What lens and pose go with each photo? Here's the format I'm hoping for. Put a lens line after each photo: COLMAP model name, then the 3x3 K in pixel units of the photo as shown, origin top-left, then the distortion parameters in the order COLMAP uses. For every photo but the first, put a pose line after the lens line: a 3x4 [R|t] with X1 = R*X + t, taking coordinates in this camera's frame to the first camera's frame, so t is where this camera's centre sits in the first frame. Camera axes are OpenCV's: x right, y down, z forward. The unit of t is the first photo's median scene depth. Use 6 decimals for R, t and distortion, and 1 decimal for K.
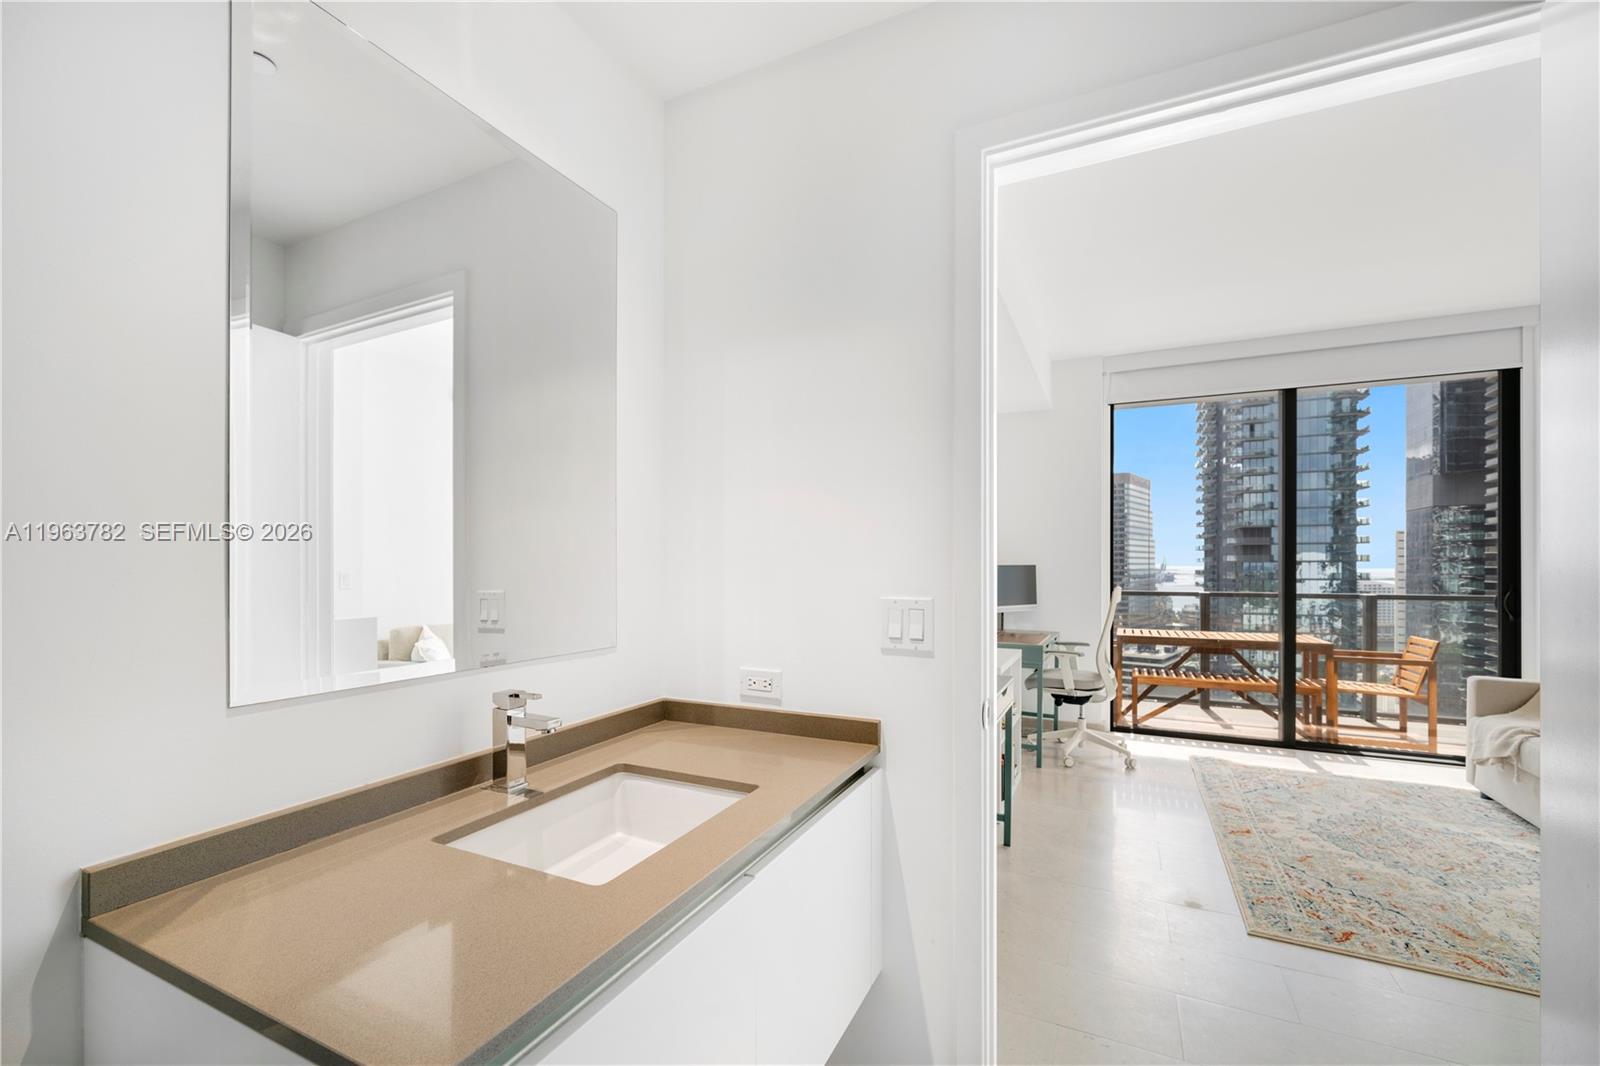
lens RADIAL K [[676.3, 0, 790.6], [0, 676.3, 563.8], [0, 0, 1]] dist [0.000545, 0.000197]
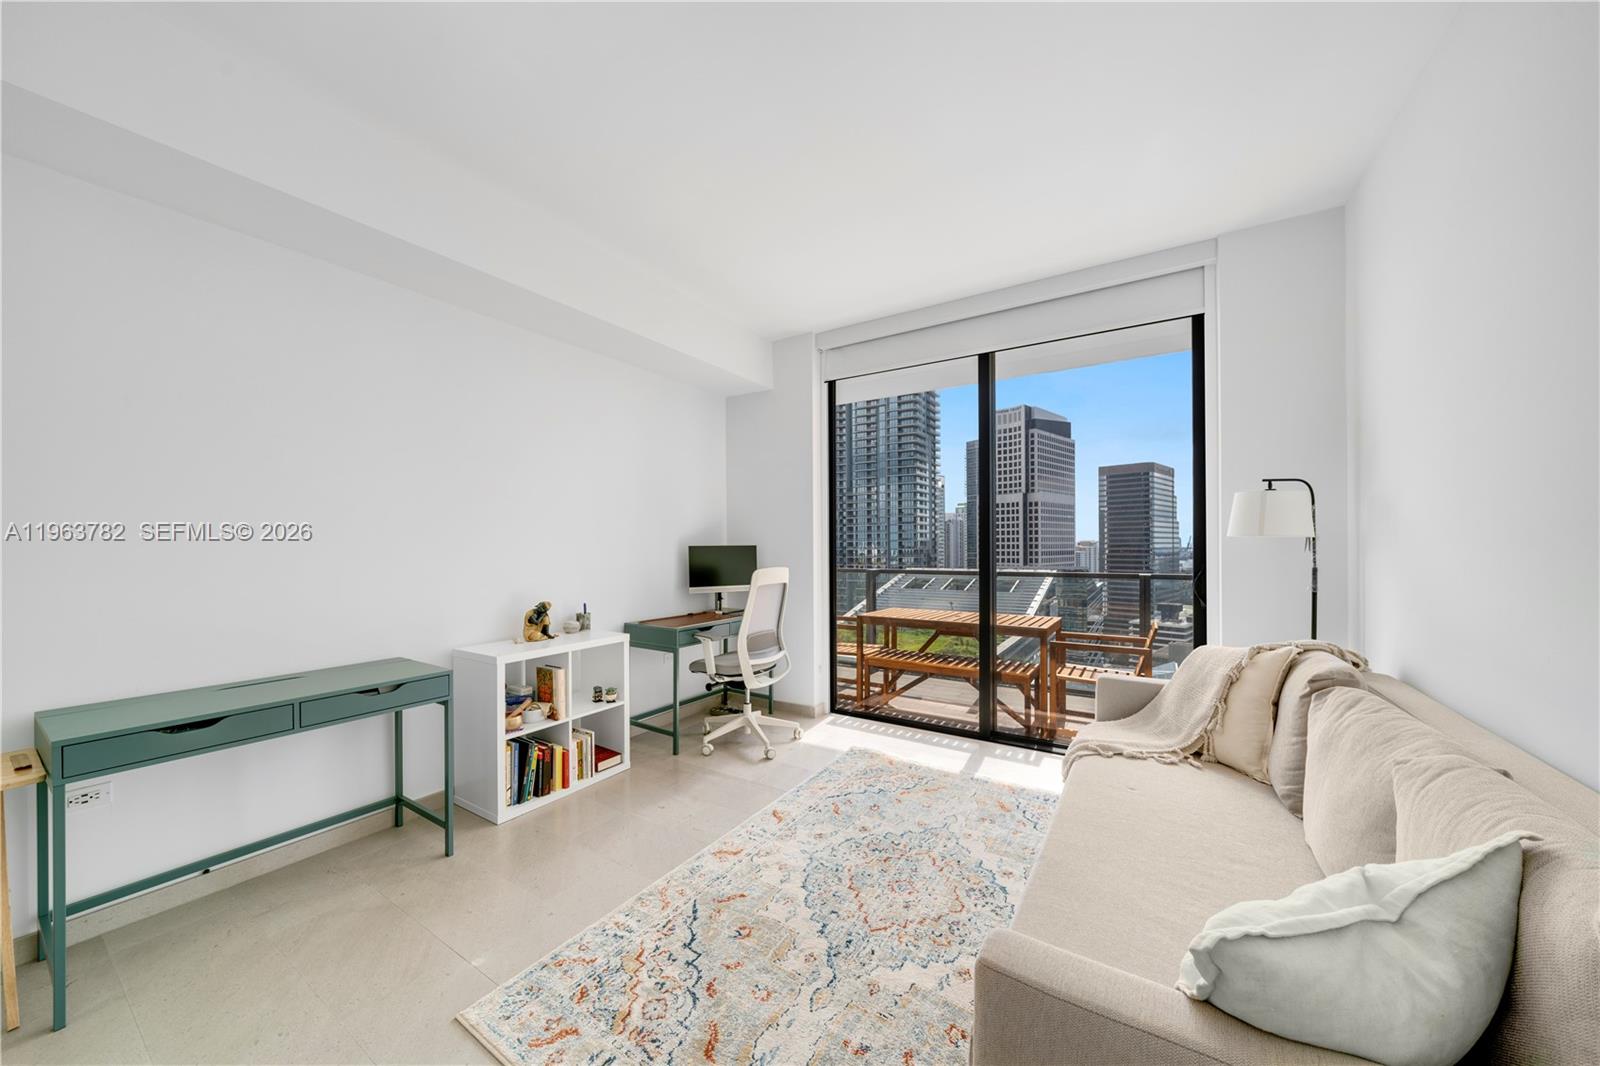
lens RADIAL K [[556.9, 0, 787.5], [0, 556.9, 546.6], [0, 0, 1]] dist [-0.002763, -0.000276]
pose [[0.992341, -0.006608, -0.123349, 0.528365], [0.006874, 0.999975, 0.001731, 0.002308], [0.123334, -0.002566, 0.992362, 0.192182]]
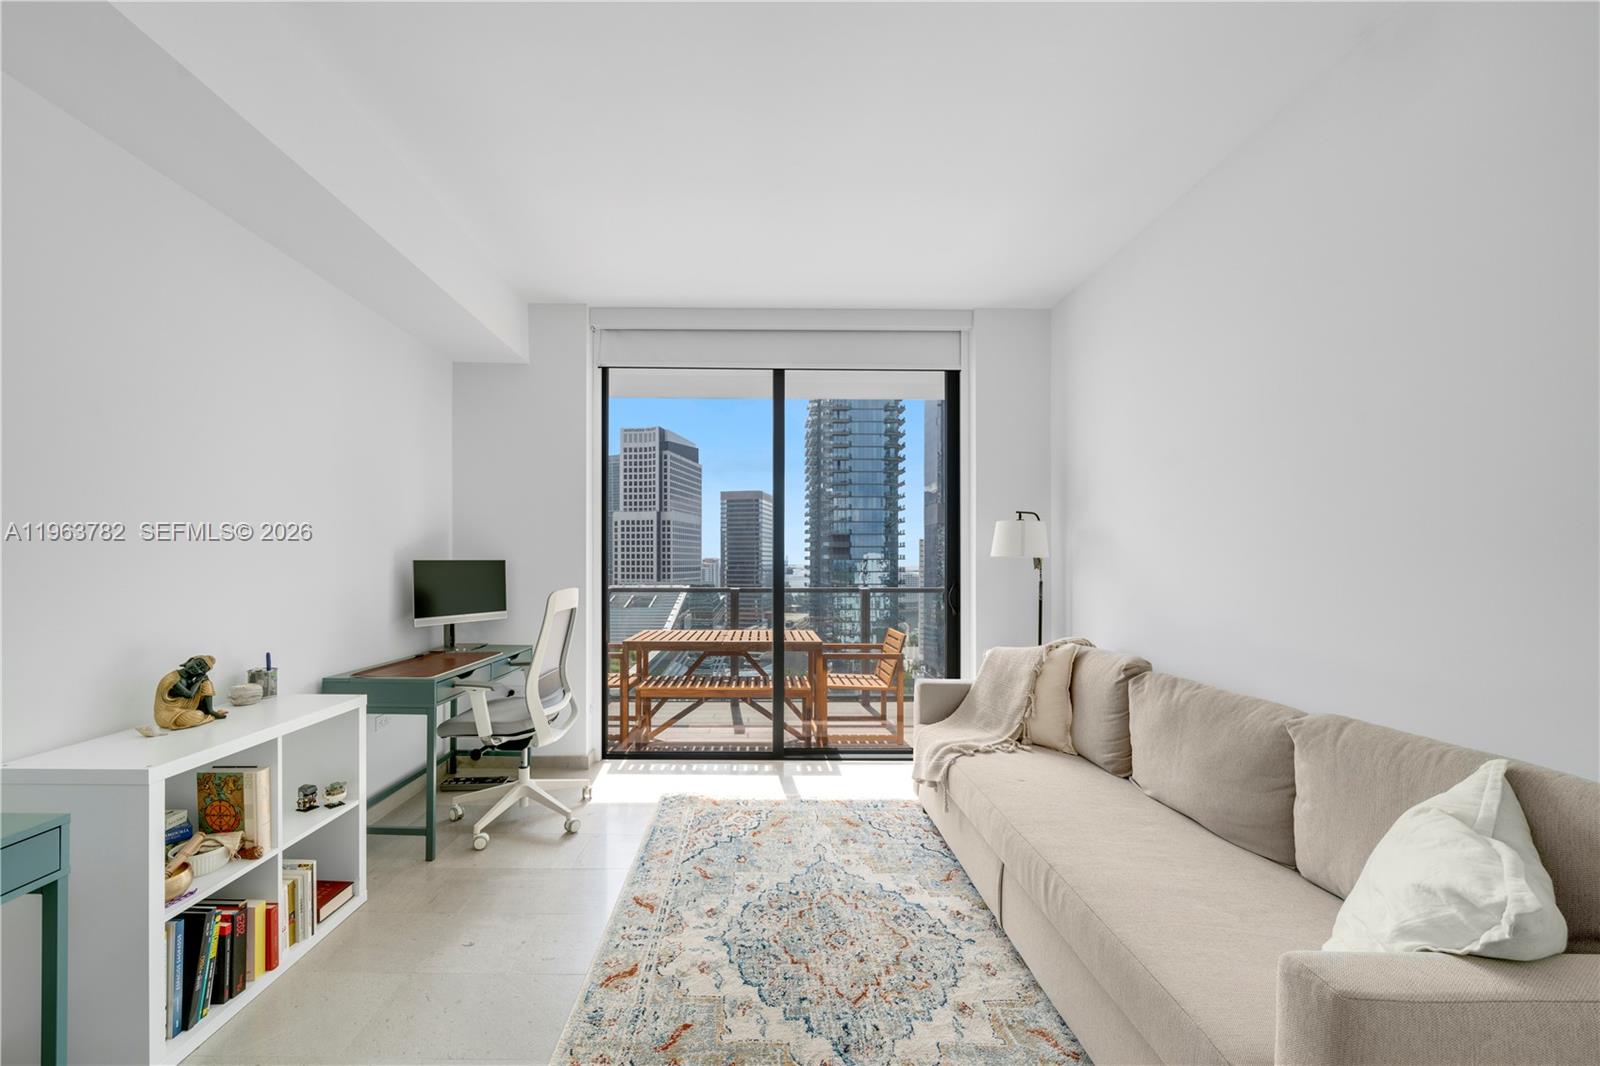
lens RADIAL K [[574.8, 0, 759.2], [0, 574.8, 560.1], [0, 0, 1]] dist [-0.006135, -0.000129]
pose [[0.897439, 0.001863, 0.441134, 0.344855], [-0.001458, 0.999998, -0.001257, 0.001875], [-0.441136, 0.000485, 0.897440, 0.288448]]
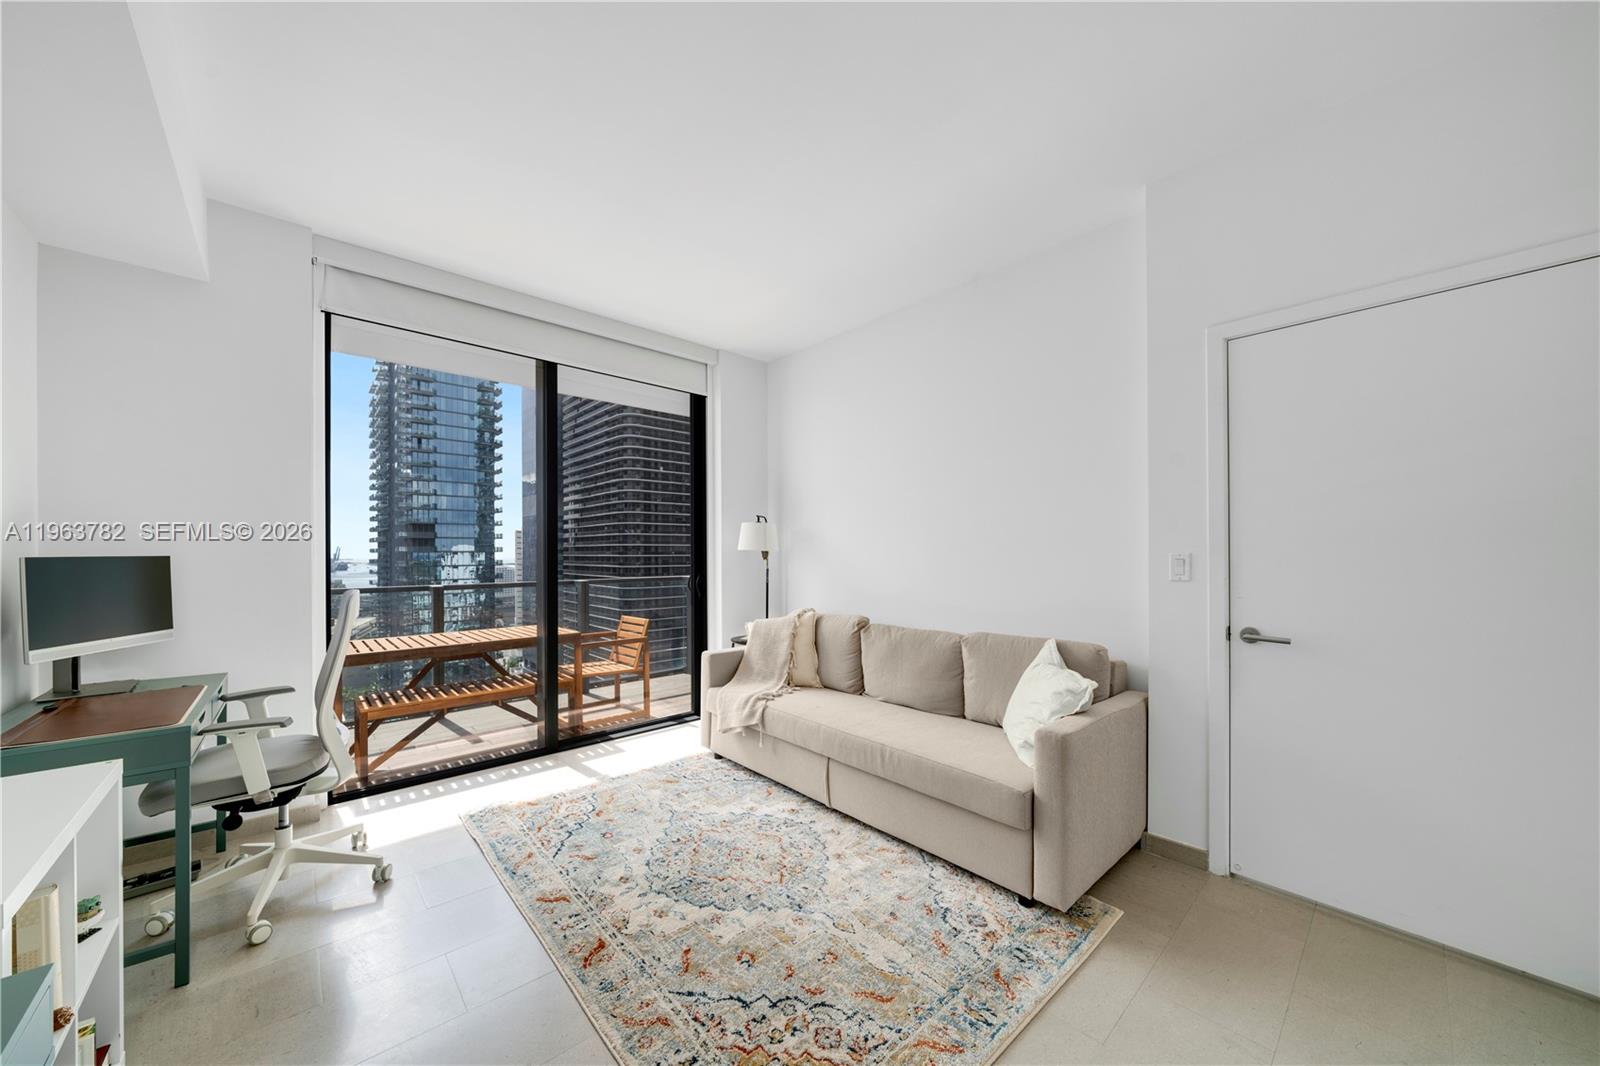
lens RADIAL K [[562.5, 0, 783.2], [0, 562.5, 552.5], [0, 0, 1]] dist [-0.001517, -0.000282]
pose [[0.384663, -0.001484, 0.923056, 0.141950], [0.003507, 0.999994, 0.000147, 0.000262], [-0.923050, 0.003181, 0.384666, 0.388247]]
